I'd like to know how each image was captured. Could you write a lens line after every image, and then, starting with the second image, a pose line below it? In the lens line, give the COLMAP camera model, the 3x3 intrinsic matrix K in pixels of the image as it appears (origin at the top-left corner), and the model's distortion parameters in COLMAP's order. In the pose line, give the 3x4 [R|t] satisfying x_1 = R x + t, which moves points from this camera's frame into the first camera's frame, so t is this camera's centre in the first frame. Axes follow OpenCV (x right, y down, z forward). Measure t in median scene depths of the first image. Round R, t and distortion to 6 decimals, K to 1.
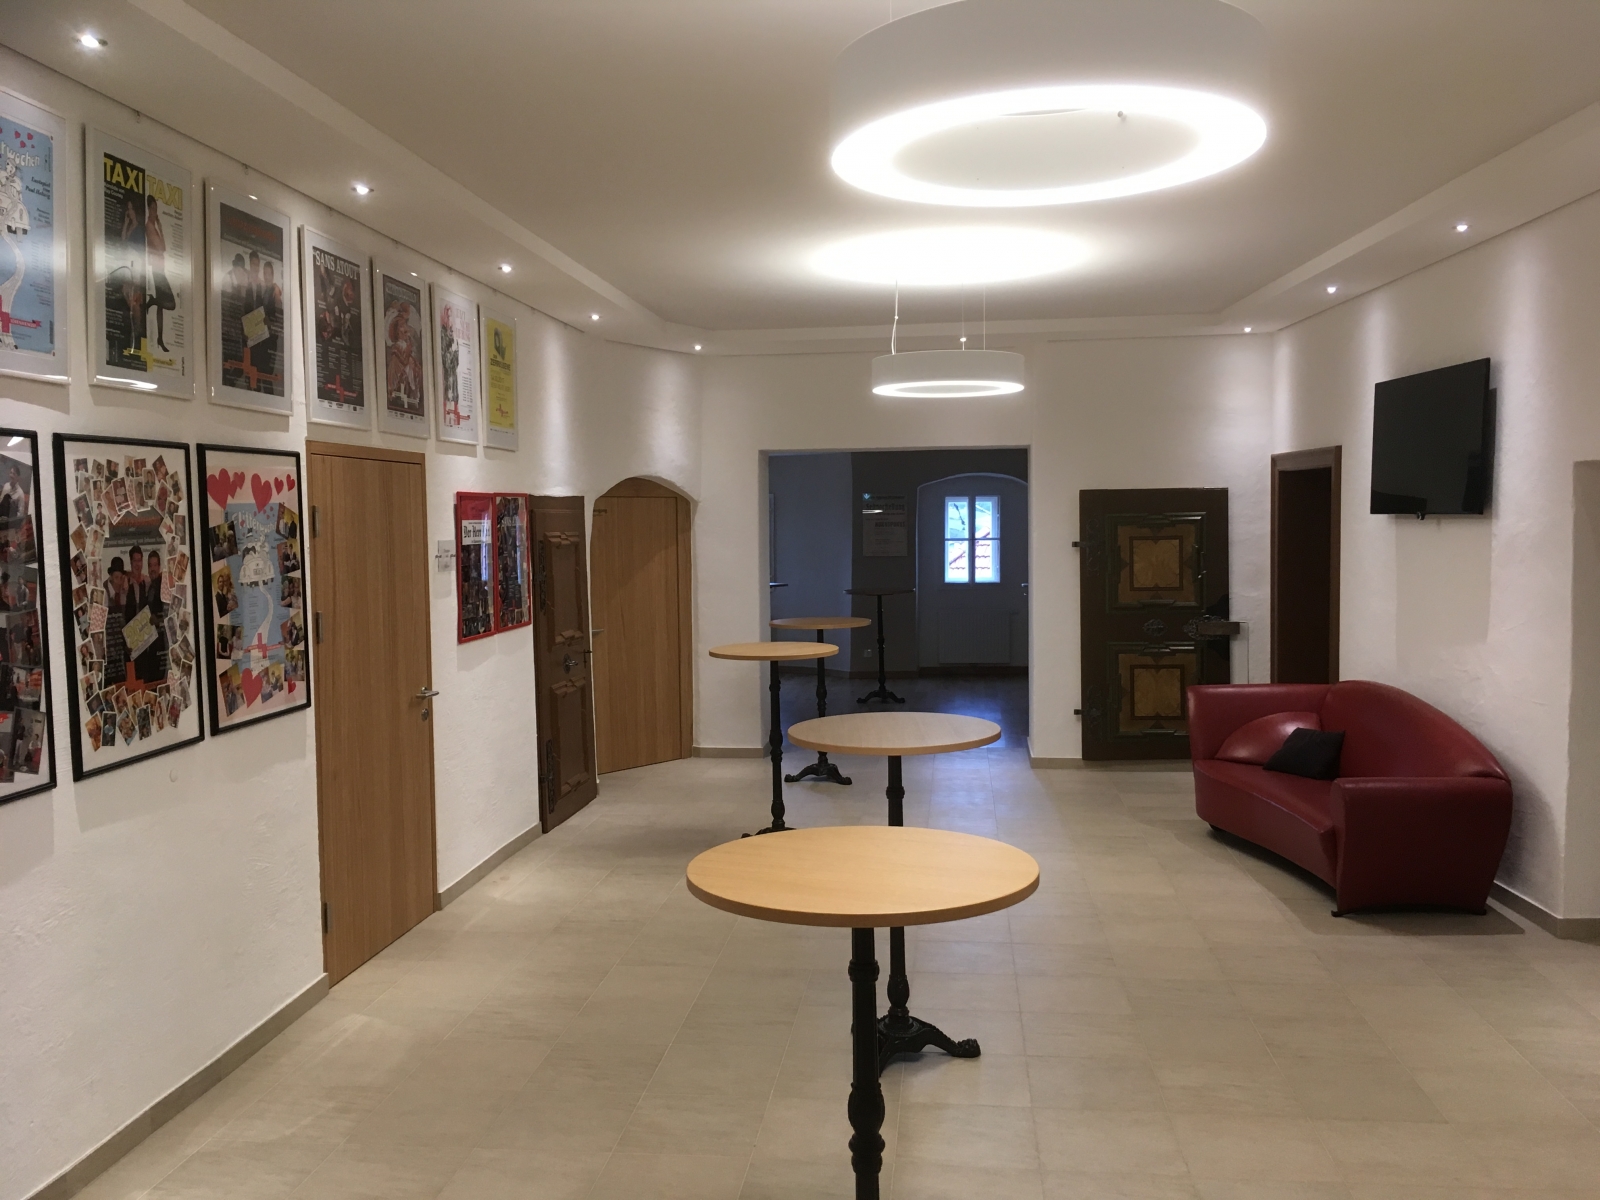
lens RADIAL K [[1389.7, 0, 810.9], [0, 1389.7, 604.2], [0, 0, 1]] dist [0.063604, -0.011105]
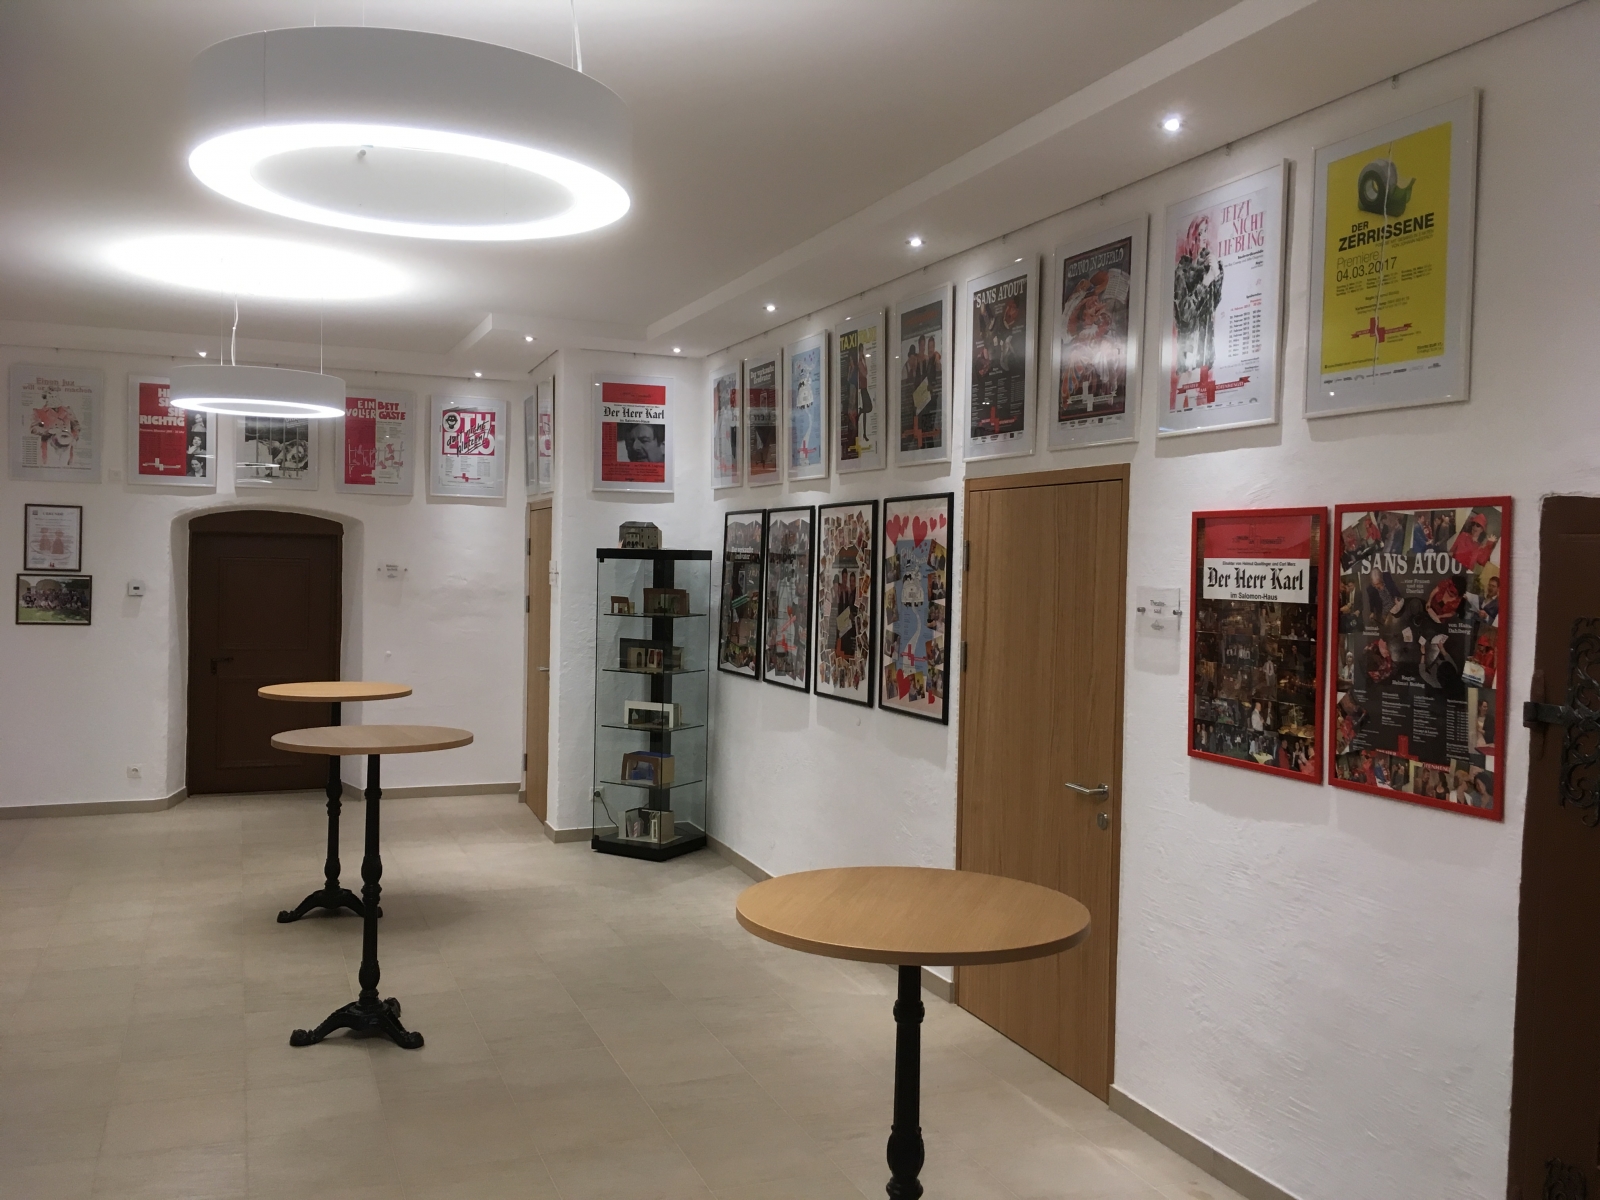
lens RADIAL K [[1389.7, 0, 810.9], [0, 1389.7, 604.2], [0, 0, 1]] dist [0.063604, -0.011105]
pose [[-0.879366, 0.009754, -0.476047, 0.261651], [-0.039511, 0.994847, 0.093370, -0.122332], [0.474505, 0.100915, -0.874449, 1.969340]]
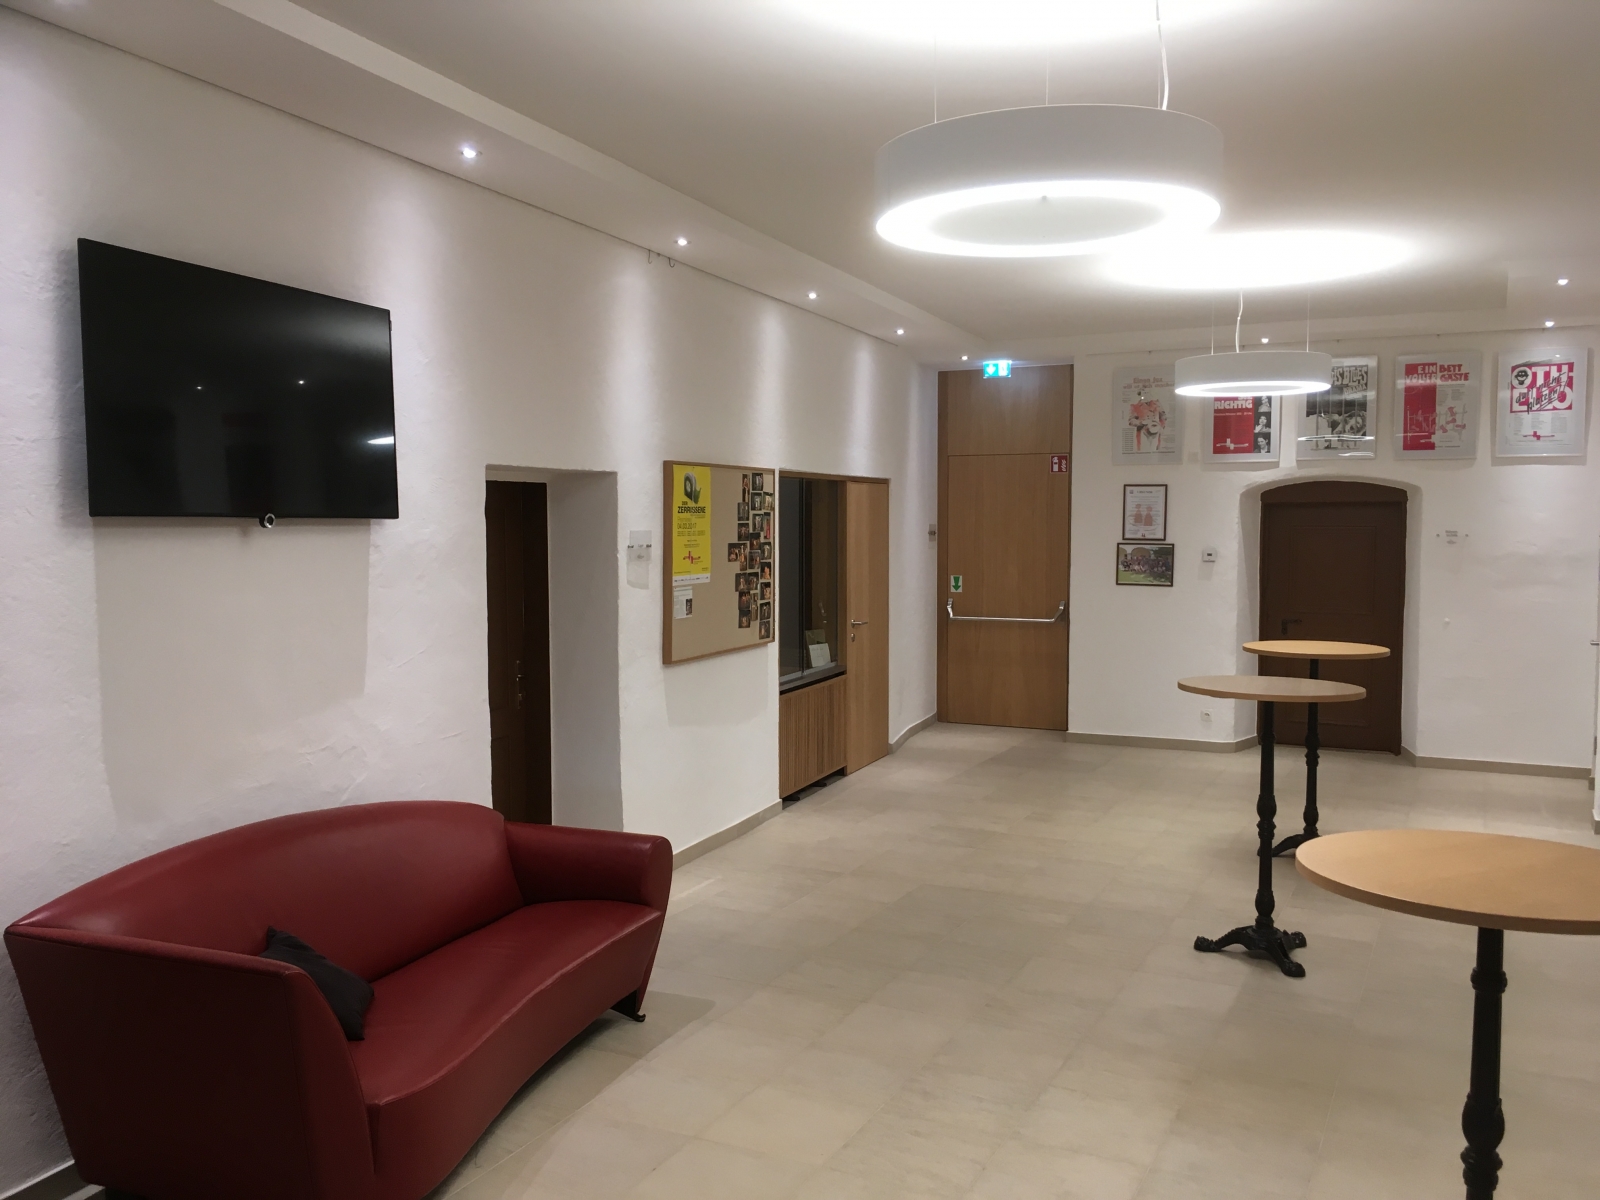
lens RADIAL K [[1389.7, 0, 810.9], [0, 1389.7, 604.2], [0, 0, 1]] dist [0.063604, -0.011105]
pose [[-0.947895, -0.007473, 0.318497, 0.044958], [0.031603, 0.992588, 0.117344, -0.125657], [-0.317013, 0.121295, -0.940633, 2.092337]]
